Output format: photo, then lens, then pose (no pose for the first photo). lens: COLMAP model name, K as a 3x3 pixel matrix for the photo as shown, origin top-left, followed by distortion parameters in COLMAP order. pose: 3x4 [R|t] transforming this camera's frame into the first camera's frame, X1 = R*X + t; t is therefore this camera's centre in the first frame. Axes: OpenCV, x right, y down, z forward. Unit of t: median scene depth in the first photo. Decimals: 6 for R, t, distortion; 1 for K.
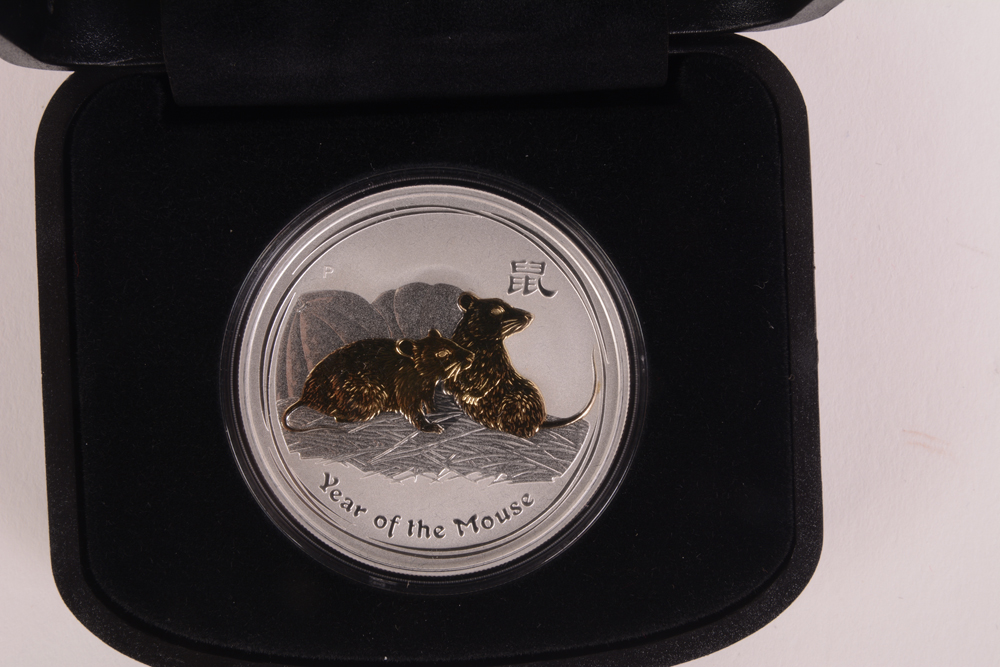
lens RADIAL K [[2203.1, 0, 505.8], [0, 2203.1, 333.2], [0, 0, 1]] dist [-0.200206, 0.000000]
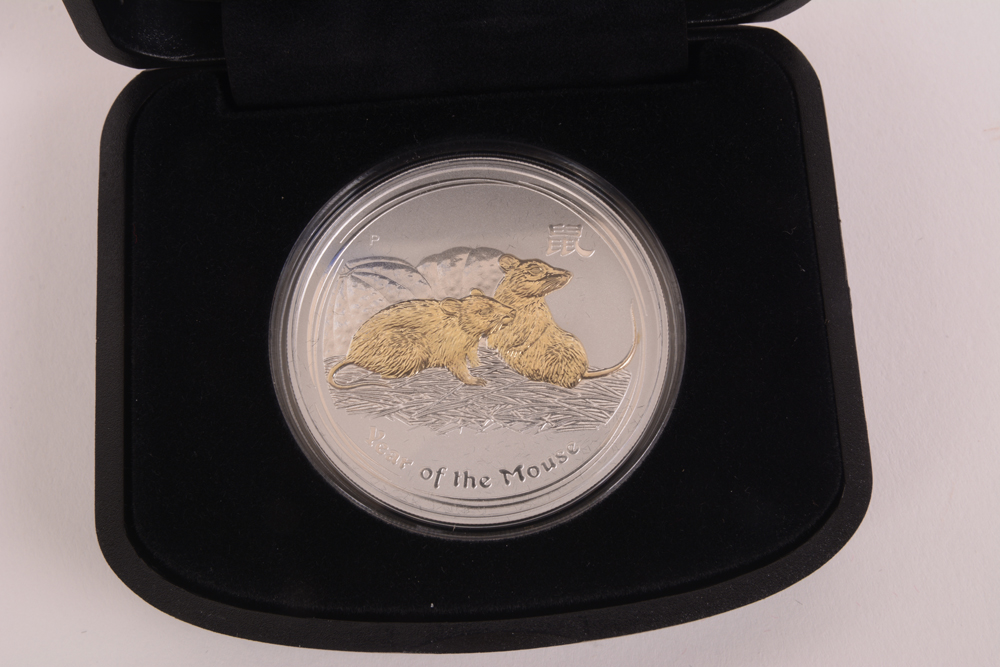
lens RADIAL K [[2203.1, 0, 492.4], [0, 2203.1, 334.5], [0, 0, 1]] dist [-0.200206, 0.000000]
pose [[0.998913, -0.033955, -0.031930, 0.007134], [0.018544, 0.918020, -0.396101, 0.426106], [0.042762, 0.395078, 0.917652, 0.059519]]
